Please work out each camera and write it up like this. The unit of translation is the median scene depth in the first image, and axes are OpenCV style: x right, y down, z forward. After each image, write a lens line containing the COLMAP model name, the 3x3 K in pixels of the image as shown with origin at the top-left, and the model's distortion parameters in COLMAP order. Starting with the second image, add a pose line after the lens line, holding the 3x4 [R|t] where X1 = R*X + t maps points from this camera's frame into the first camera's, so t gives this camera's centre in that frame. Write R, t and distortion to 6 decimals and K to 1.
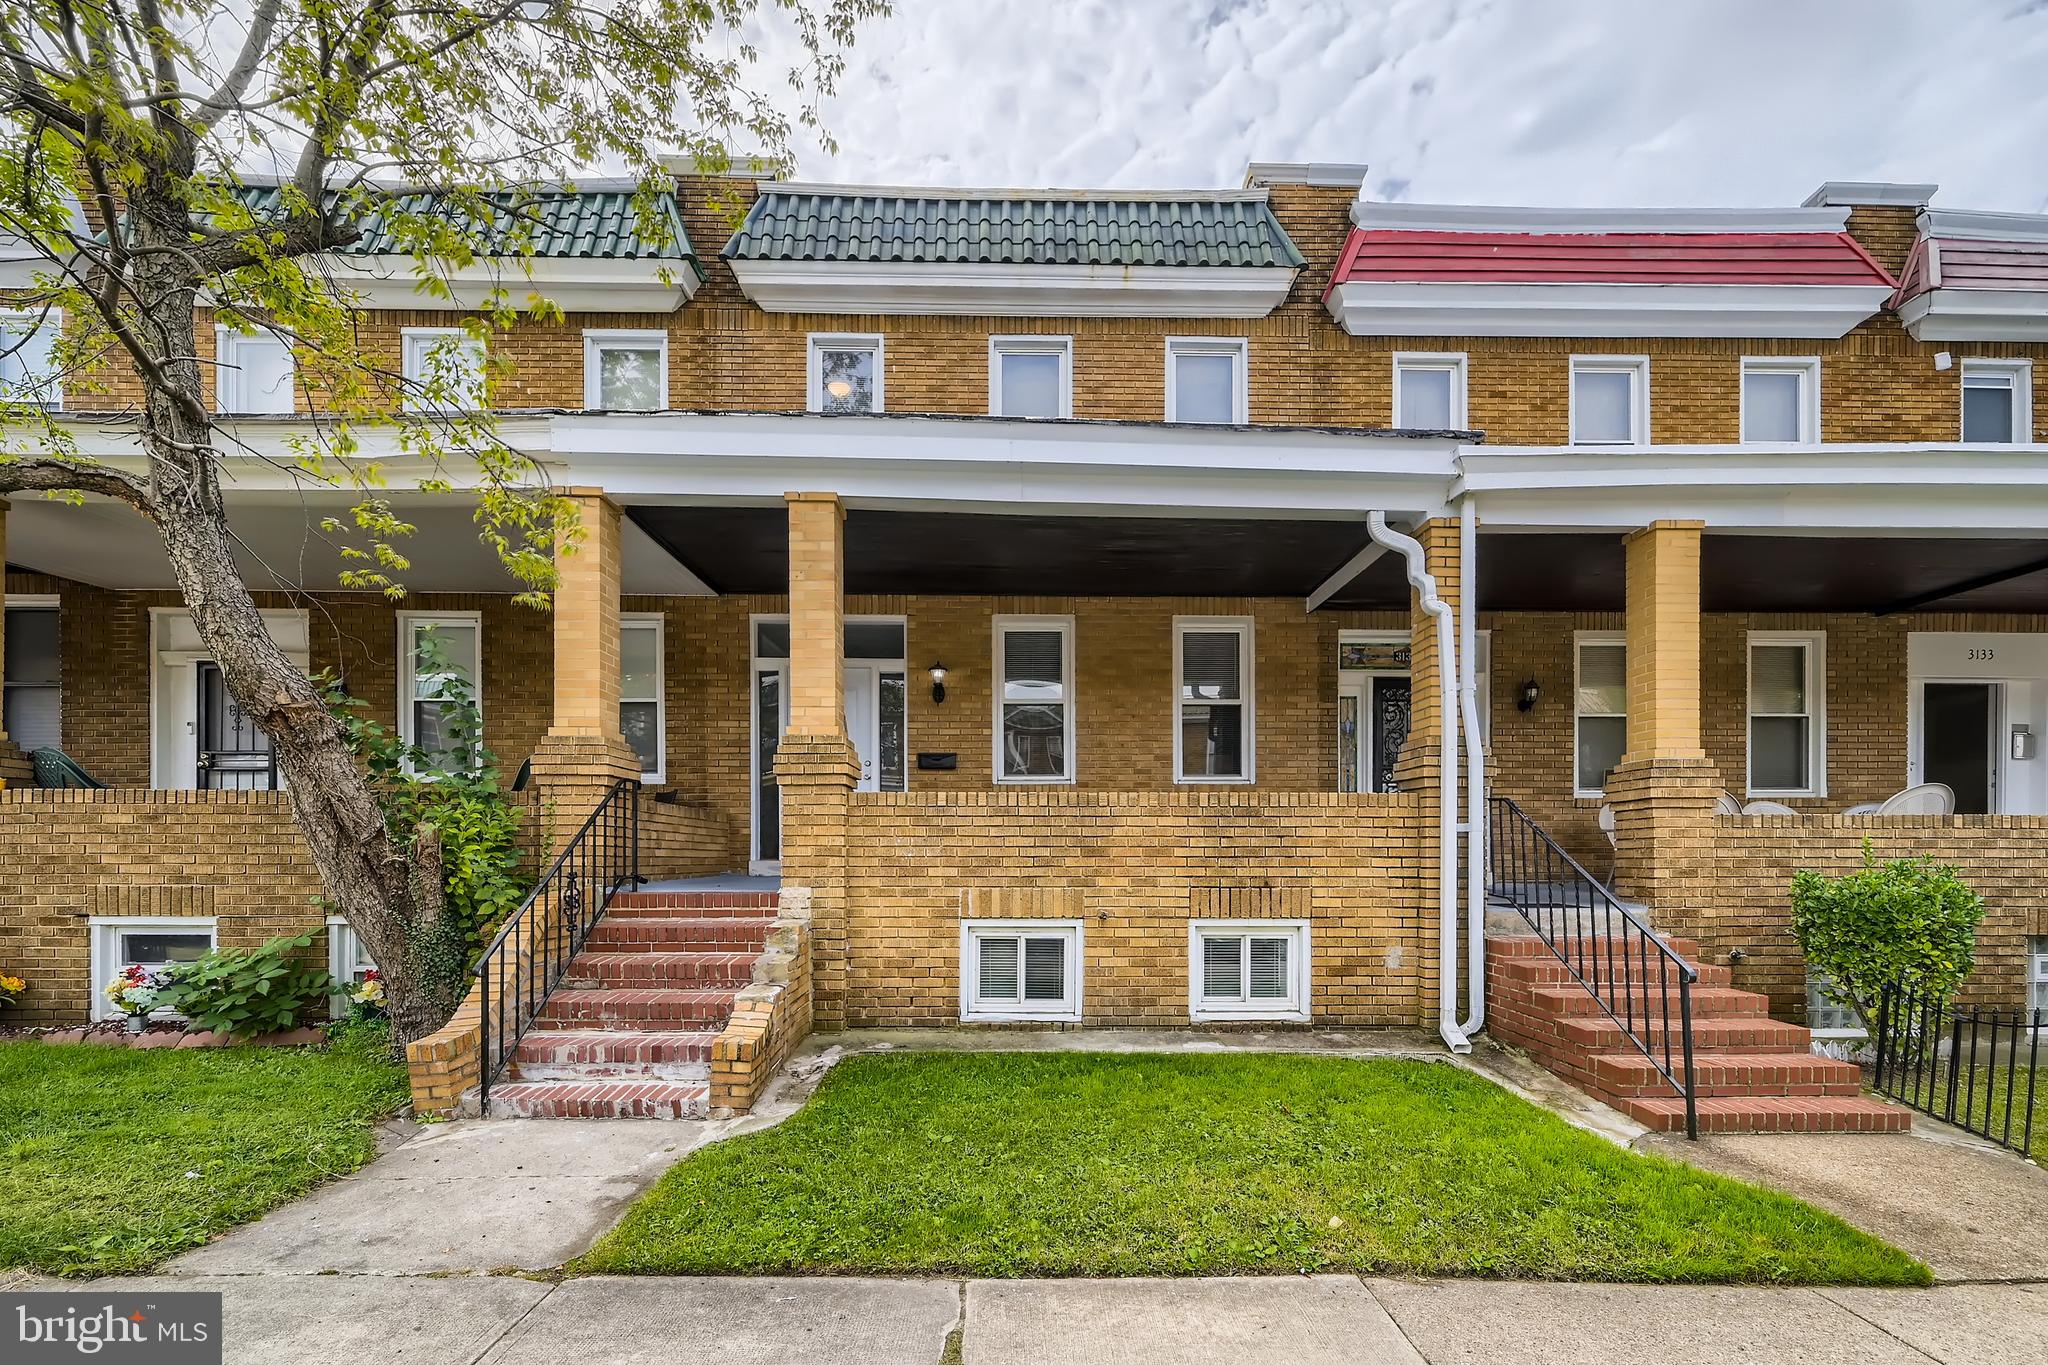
lens RADIAL K [[865.9, 0, 1029.5], [0, 865.9, 867.1], [0, 0, 1]] dist [0.000917, 0.000263]
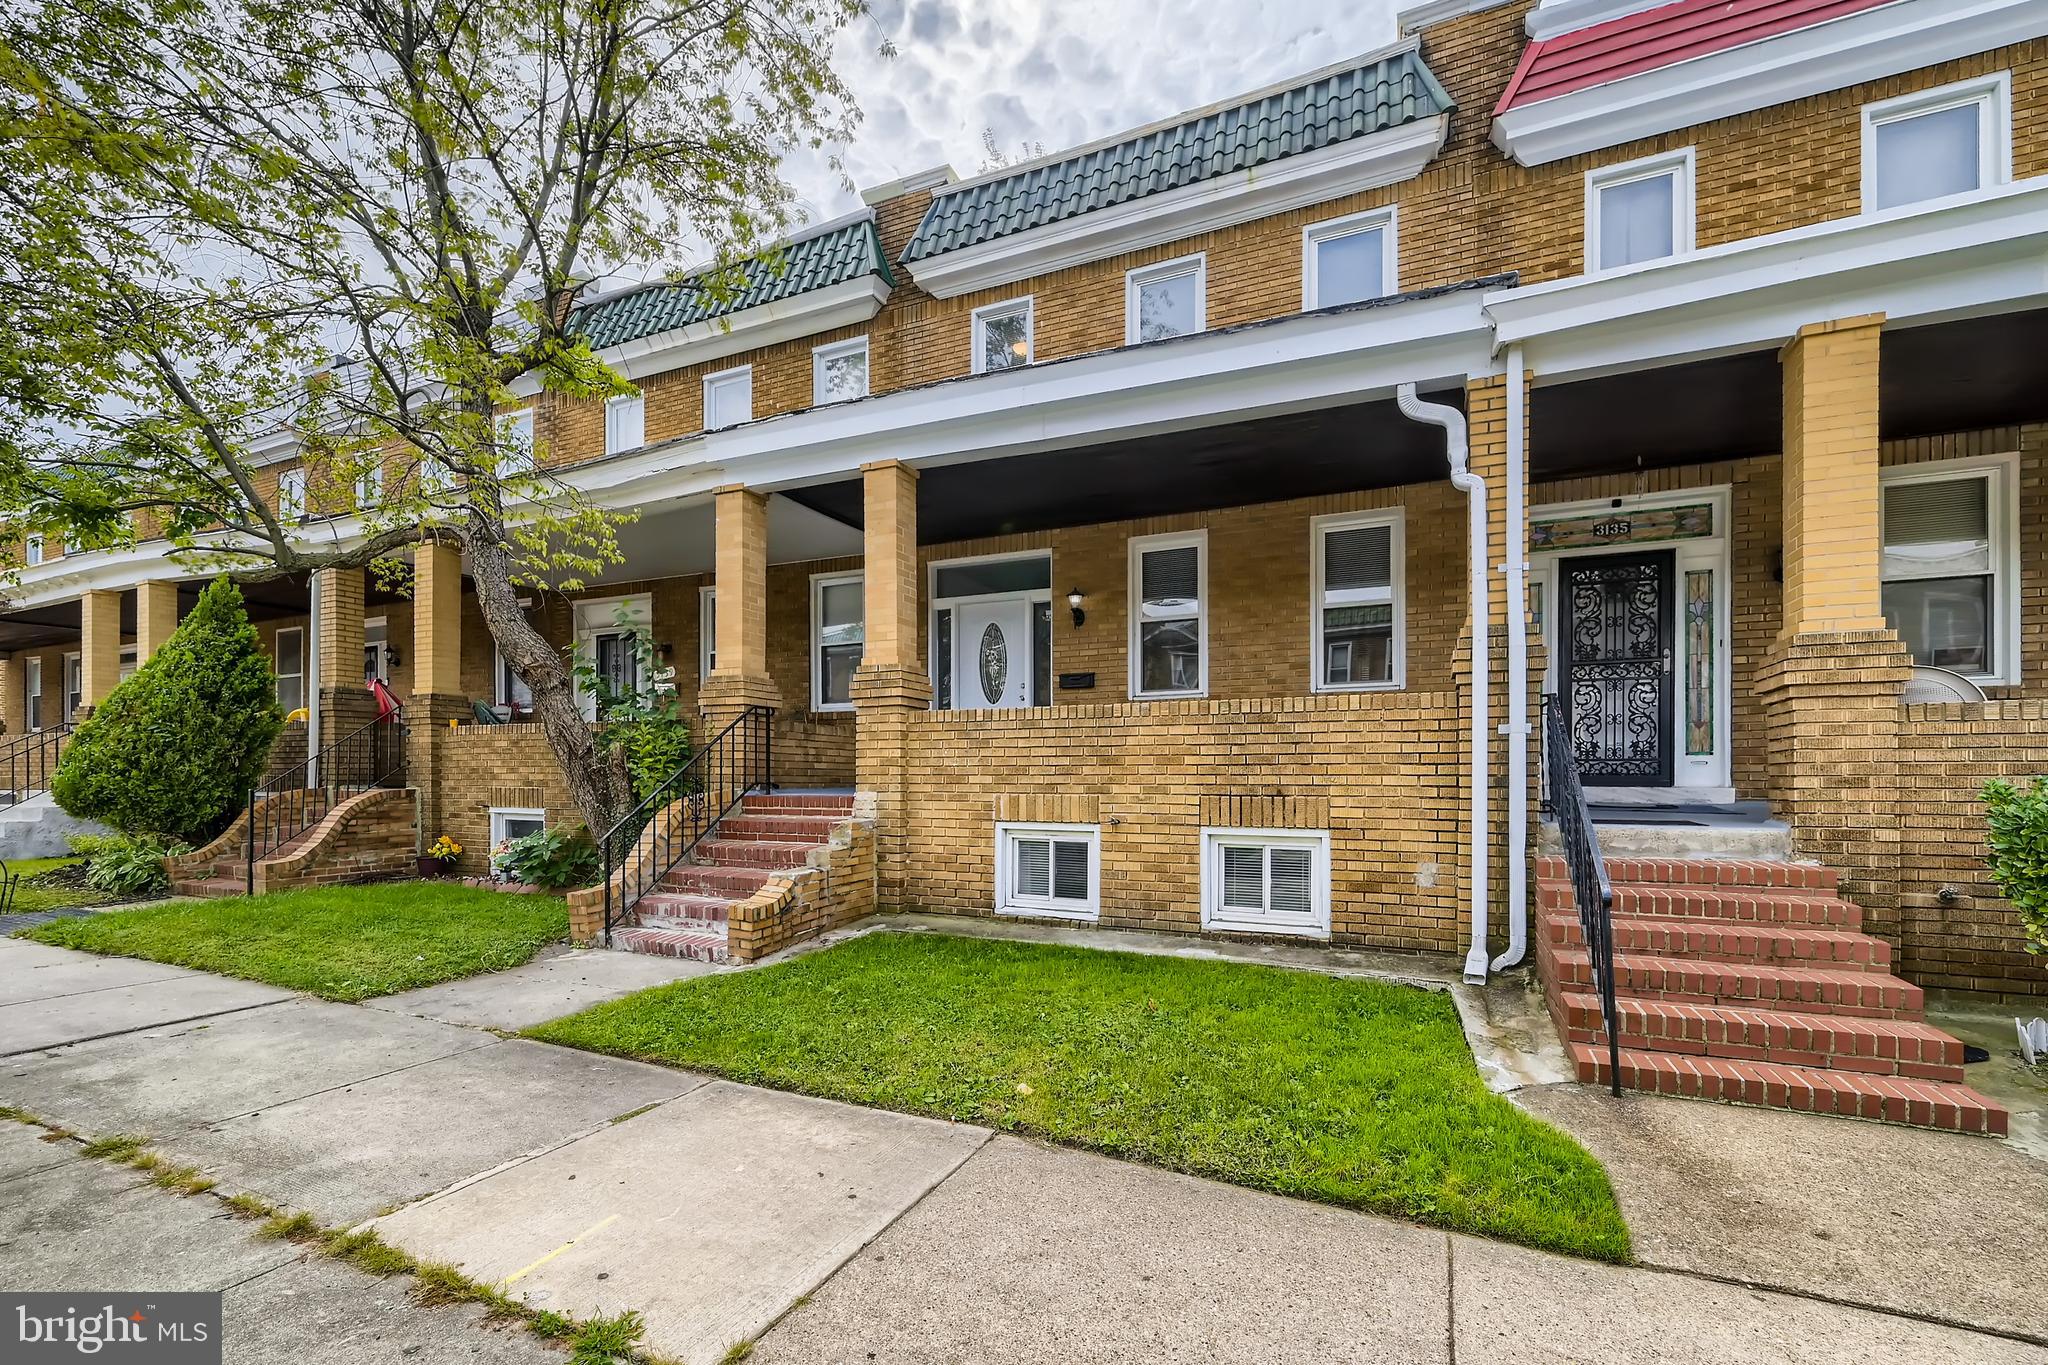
lens RADIAL K [[860.8, 0, 1026.4], [0, 860.8, 790.0], [0, 0, 1]] dist [0.000862, -0.000376]
pose [[0.905973, 0.006403, -0.423288, 0.424930], [-0.006134, 0.999979, 0.001998, 0.016517], [0.423292, 0.000786, 0.905993, 0.010035]]
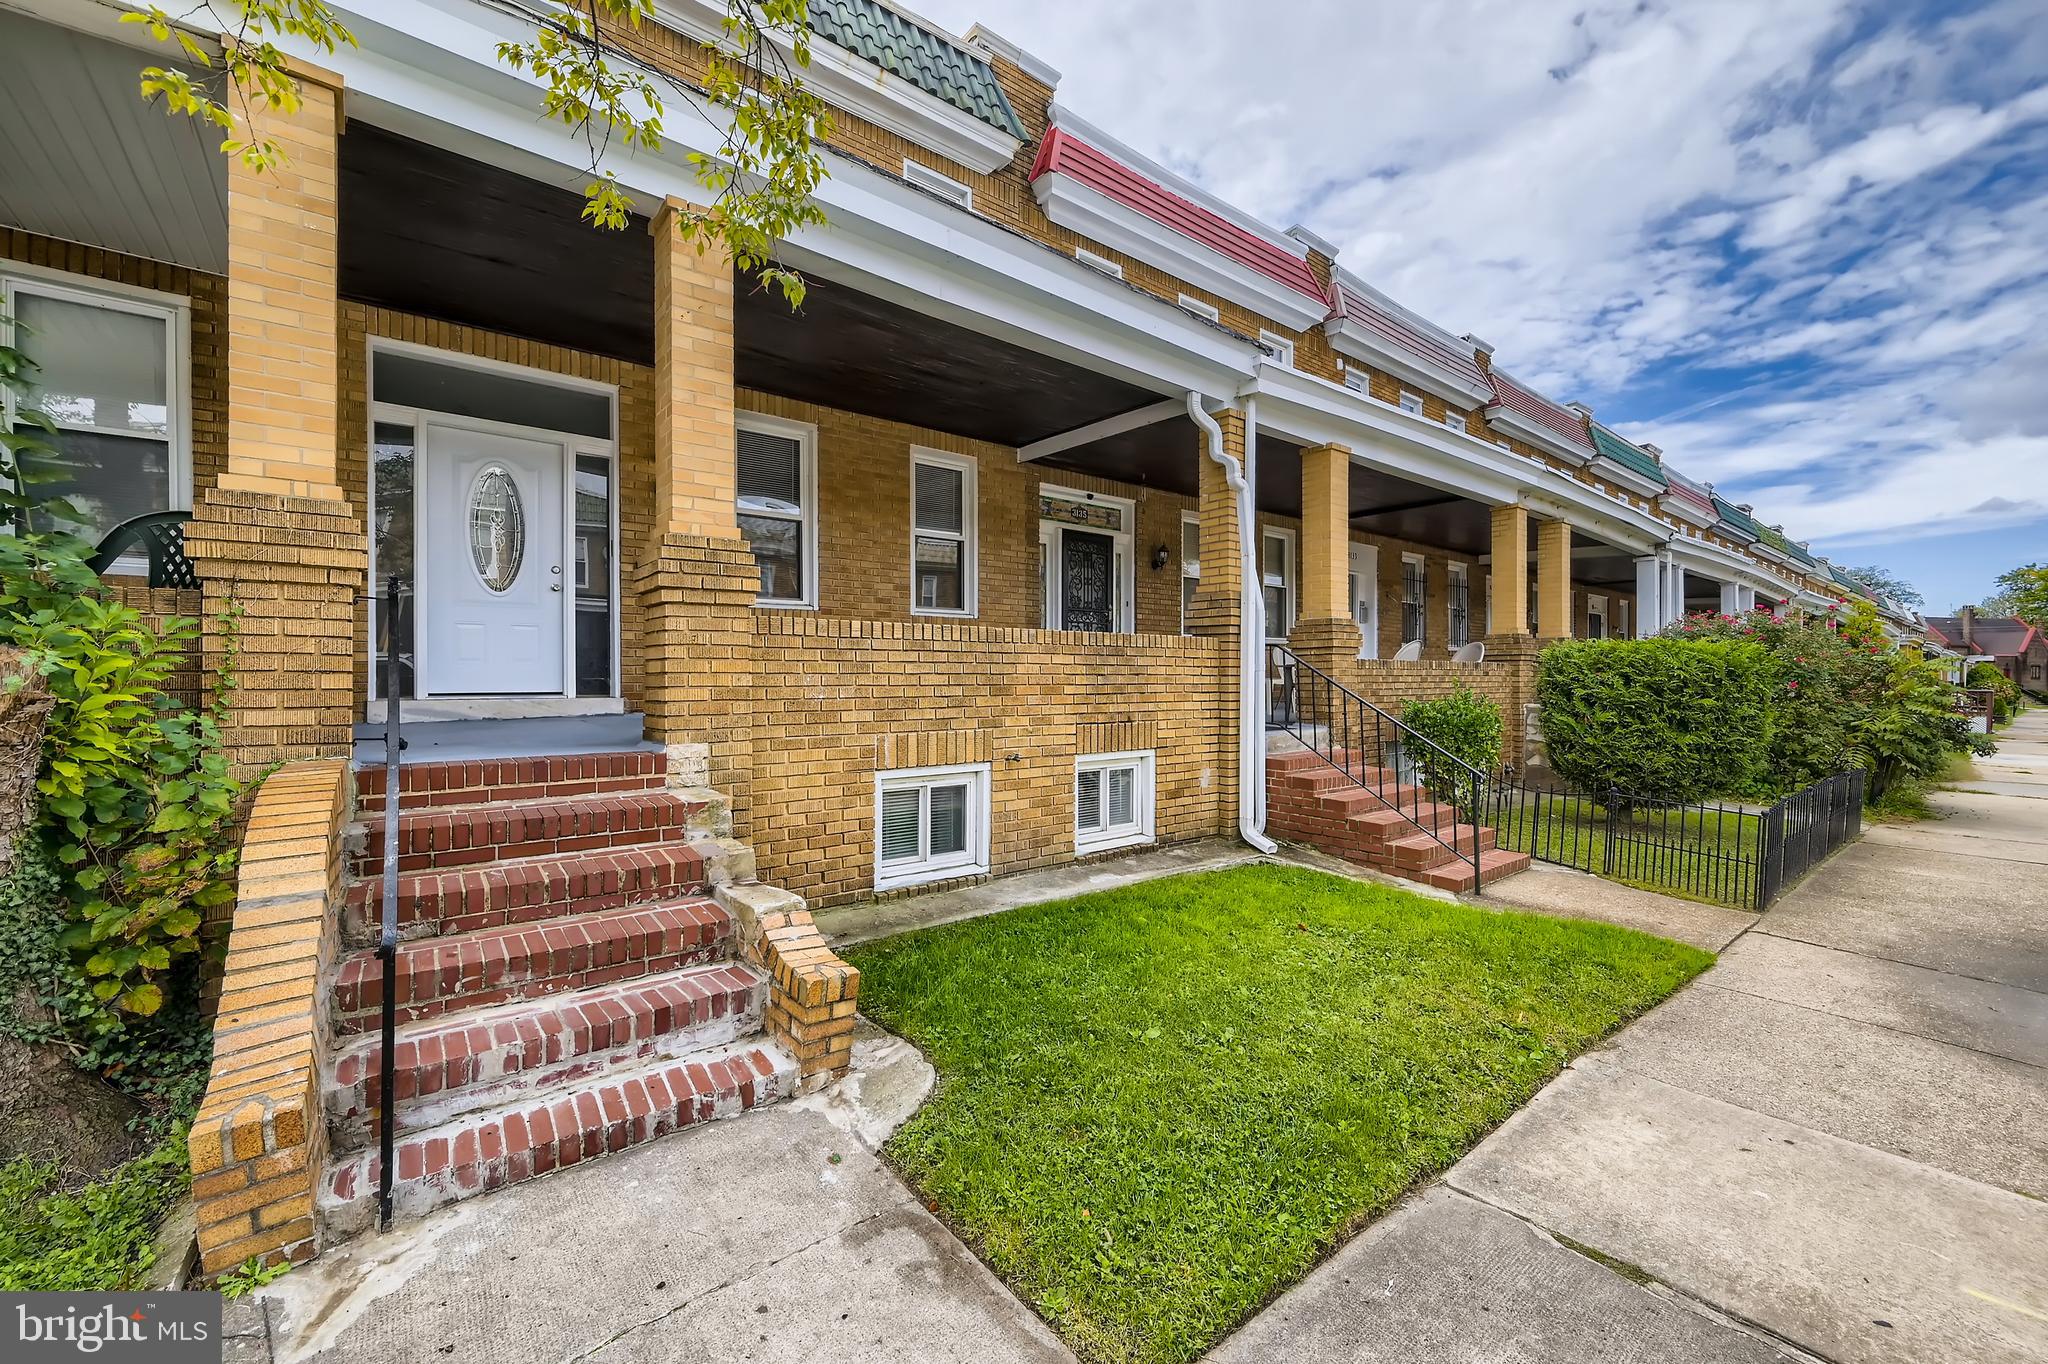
lens RADIAL K [[819.9, 0, 1016.5], [0, 819.9, 687.1], [0, 0, 1]] dist [0.001296, 0.000159]
pose [[0.796788, -0.007412, 0.604214, -0.451141], [0.007225, 0.999970, 0.002739, -0.023526], [-0.604216, 0.002183, 0.796817, 0.275196]]
